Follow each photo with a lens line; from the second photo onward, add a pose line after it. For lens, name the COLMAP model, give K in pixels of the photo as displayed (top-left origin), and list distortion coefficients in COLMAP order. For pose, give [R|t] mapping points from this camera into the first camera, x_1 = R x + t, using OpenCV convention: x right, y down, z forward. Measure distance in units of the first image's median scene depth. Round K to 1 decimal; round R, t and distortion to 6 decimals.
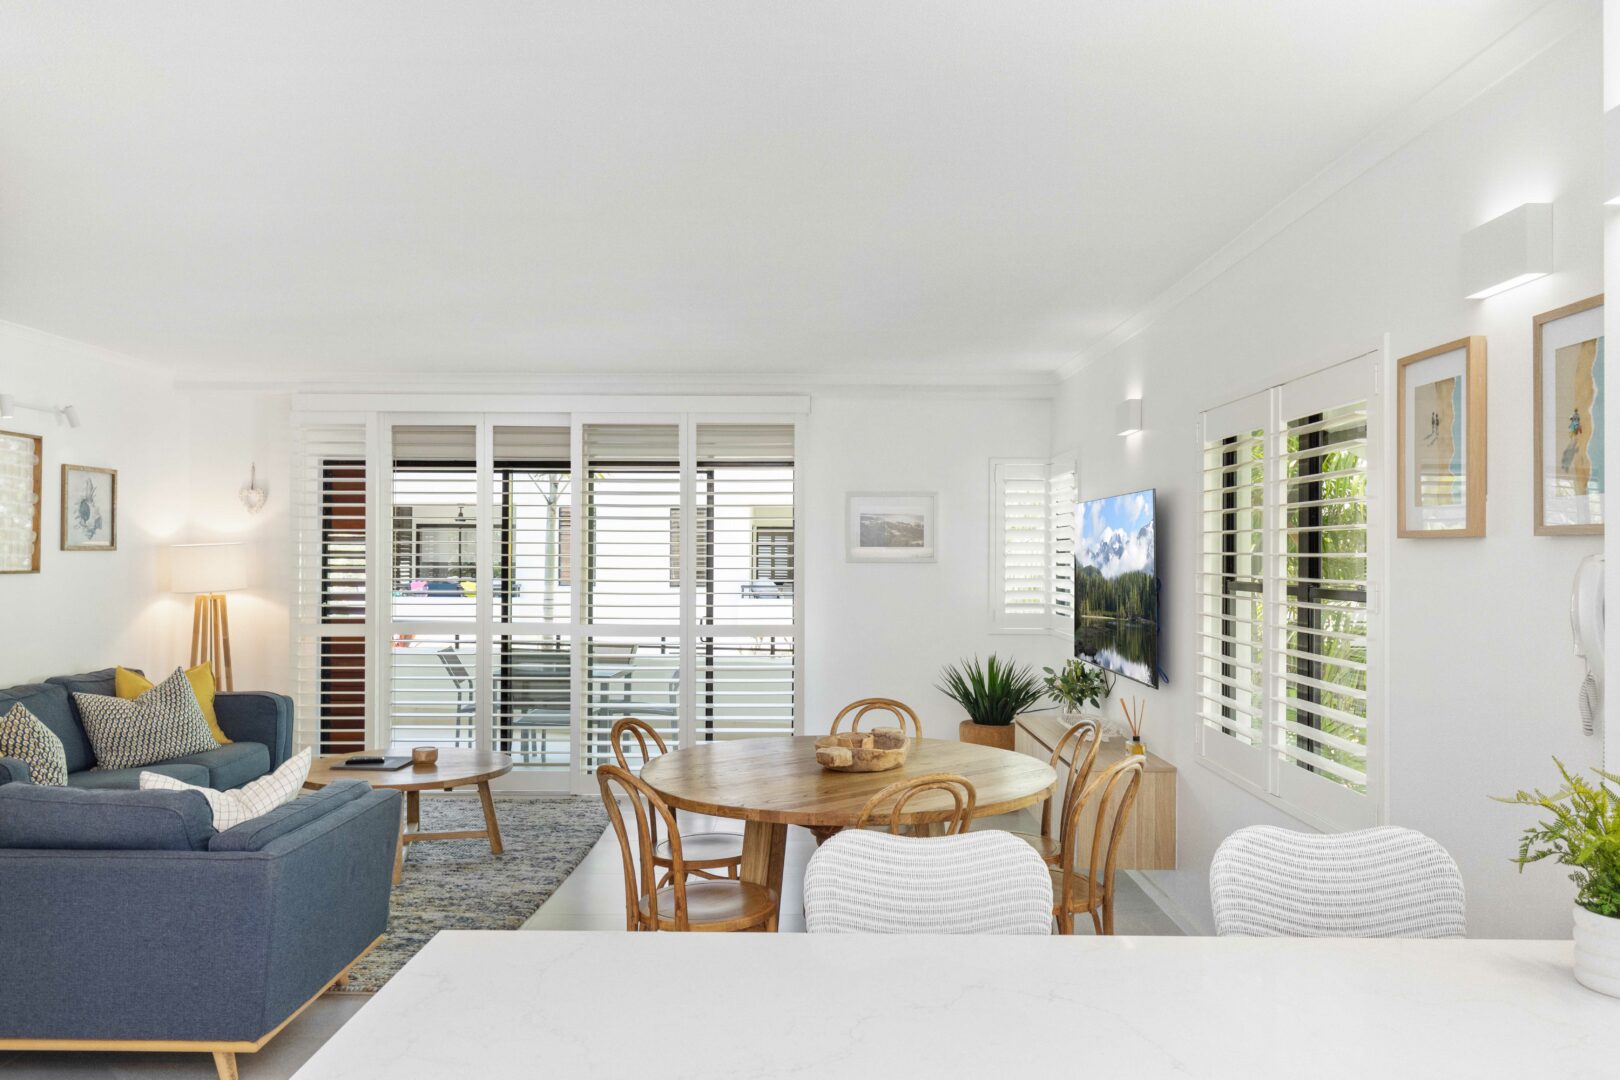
lens RADIAL K [[1176.7, 0, 807.2], [0, 1176.7, 515.6], [0, 0, 1]] dist [0.036327, 0.001475]
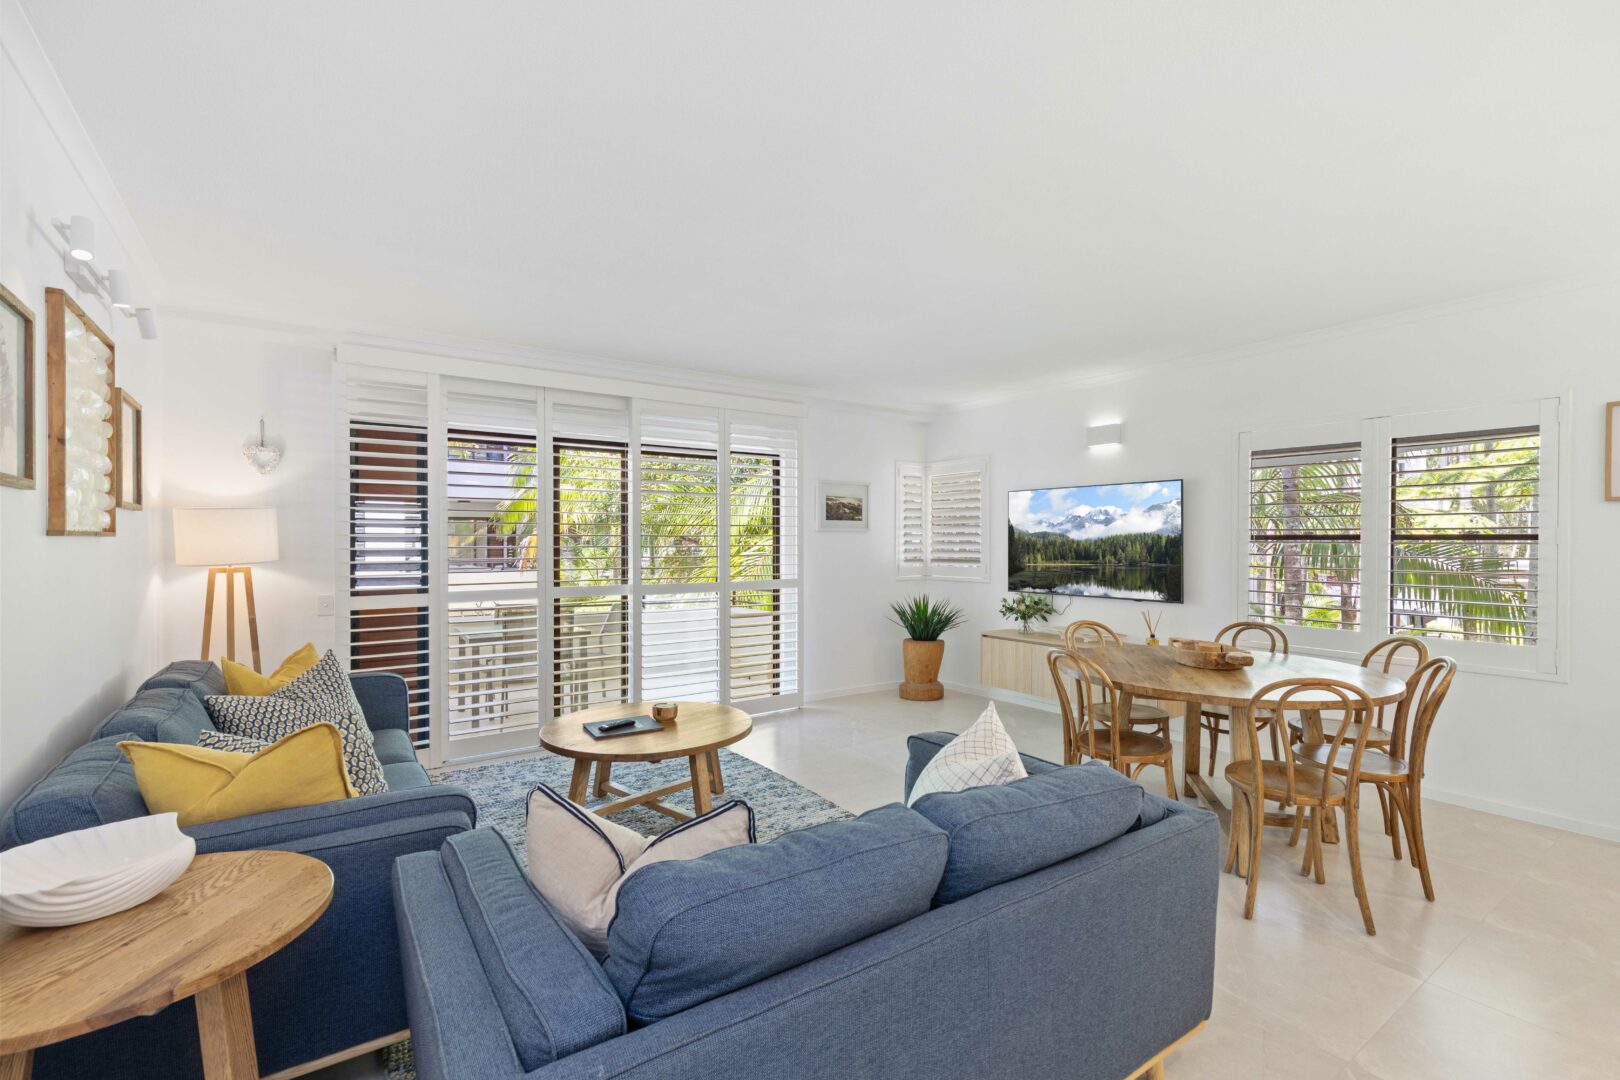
lens RADIAL K [[744.1, 0, 810.0], [0, 744.1, 540.0], [0, 0, 1]] dist [-0.003522, -0.000966]
pose [[0.788895, -0.003397, 0.614519, -0.548614], [-0.017865, 0.999435, 0.028459, 0.028023], [-0.614269, -0.033429, 0.788389, 0.371538]]
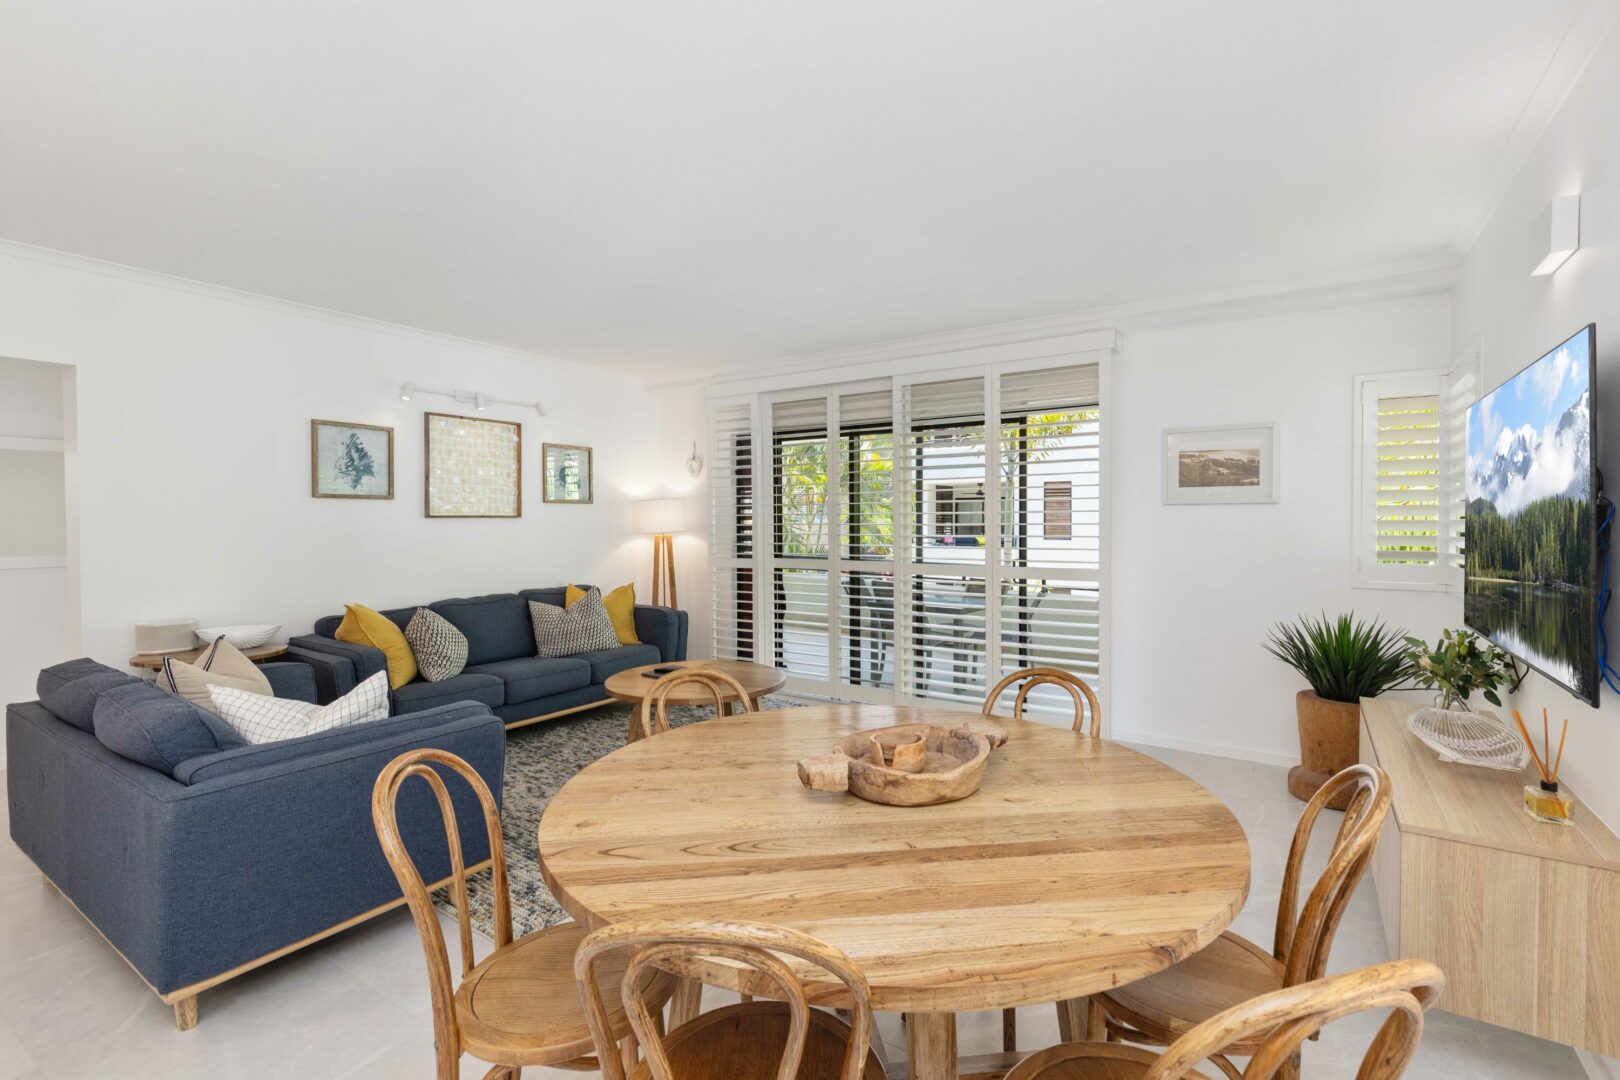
lens RADIAL K [[744.1, 0, 810.0], [0, 744.1, 540.0], [0, 0, 1]] dist [-0.003522, -0.000966]
pose [[0.838653, 0.009346, -0.544585, 0.132929], [0.026382, 0.997982, 0.057755, 0.028939], [0.544026, -0.062804, 0.836715, 0.392111]]
